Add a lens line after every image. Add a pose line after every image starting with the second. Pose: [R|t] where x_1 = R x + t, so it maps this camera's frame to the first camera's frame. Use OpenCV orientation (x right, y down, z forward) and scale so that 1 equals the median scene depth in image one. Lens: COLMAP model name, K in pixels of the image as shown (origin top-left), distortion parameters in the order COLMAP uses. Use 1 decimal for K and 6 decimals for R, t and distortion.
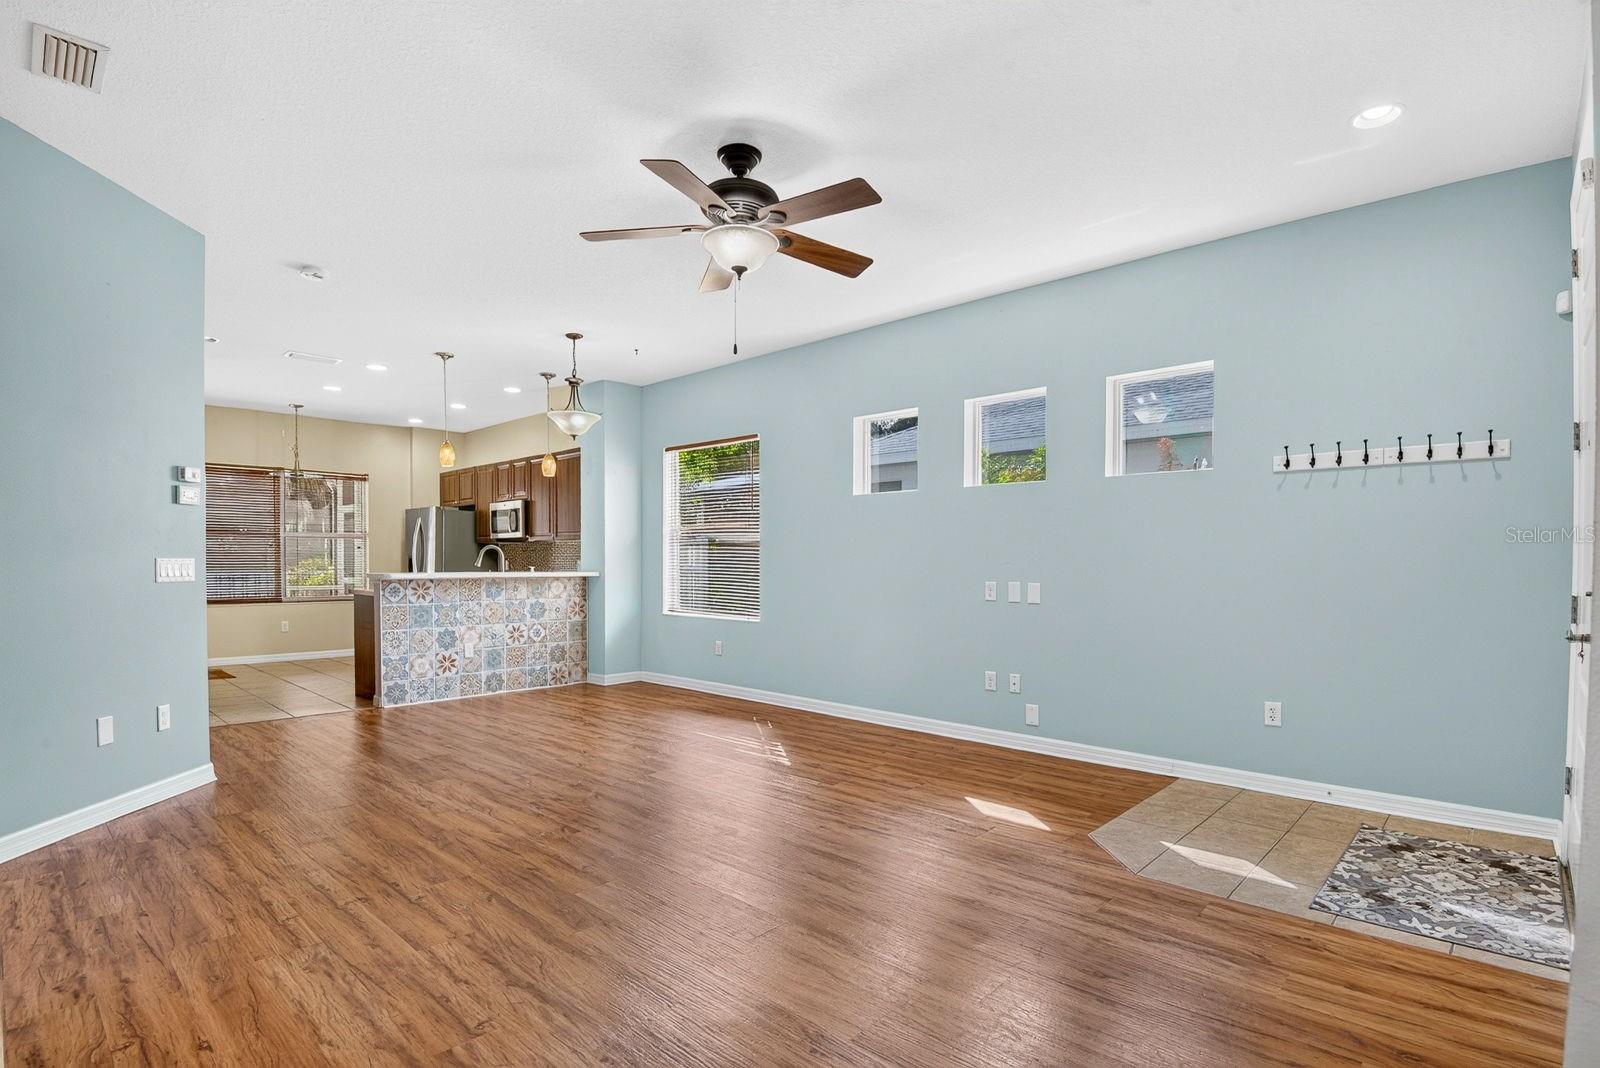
lens RADIAL K [[797.6, 0, 802.7], [0, 797.6, 569.3], [0, 0, 1]] dist [0.001387, -0.026444]
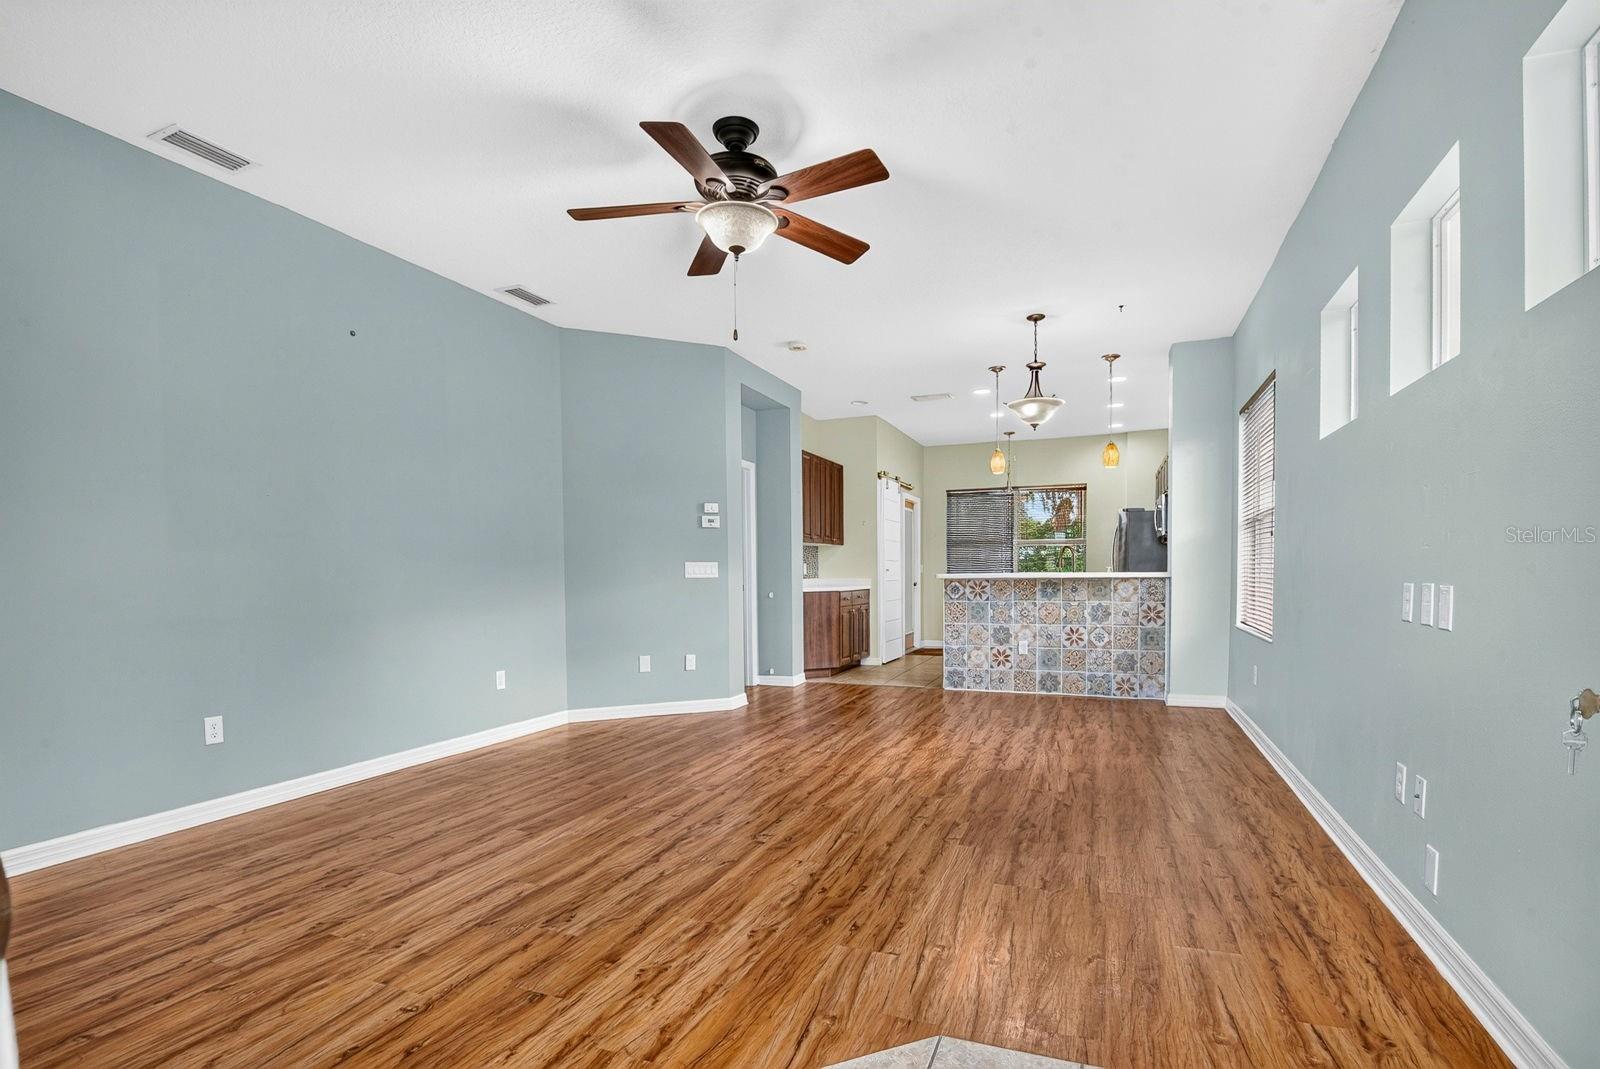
lens RADIAL K [[769.3, 0, 793.6], [0, 769.3, 598.8], [0, 0, 1]] dist [0.000026, -0.022649]
pose [[0.361871, 0.026892, -0.931840, 0.425762], [-0.000823, 0.999593, 0.028528, 0.010061], [0.932228, -0.009557, 0.361746, 0.380286]]
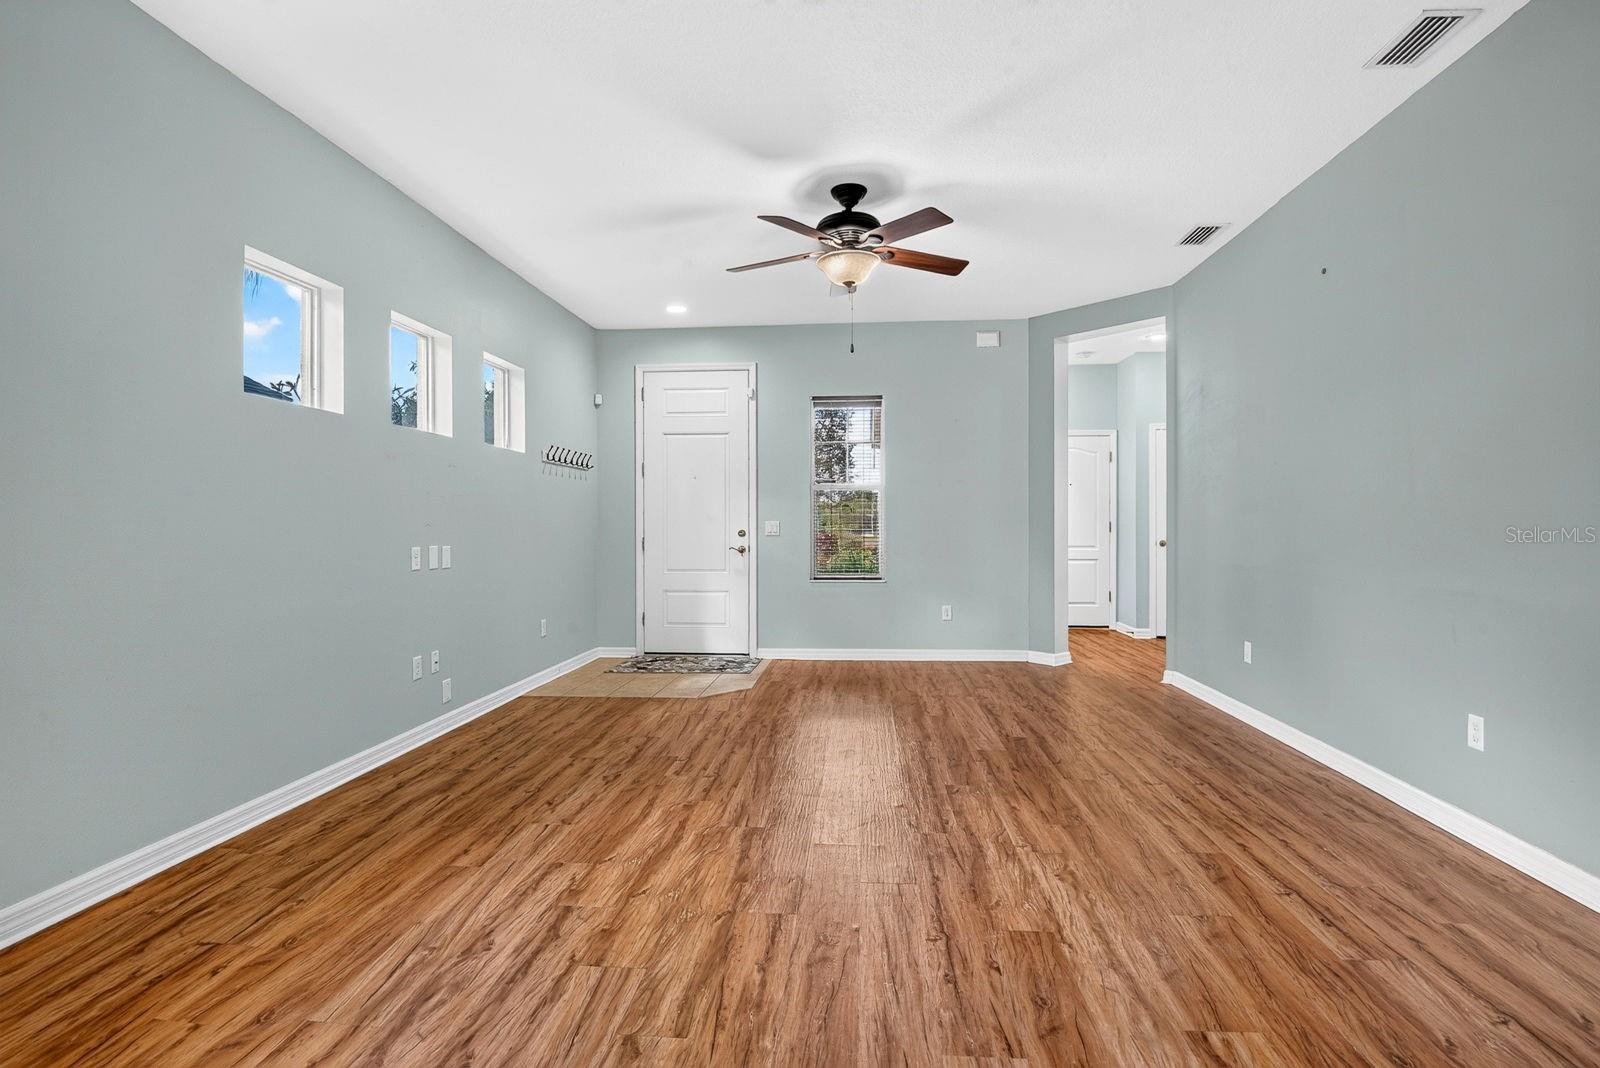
lens RADIAL K [[769.7, 0, 803.4], [0, 769.7, 519.4], [0, 0, 1]] dist [0.003497, -0.035263]
pose [[-0.624134, 0.005624, 0.781297, -0.502471], [0.011019, 0.999938, 0.001604, -0.008112], [-0.781239, 0.009610, -0.624158, 0.940128]]
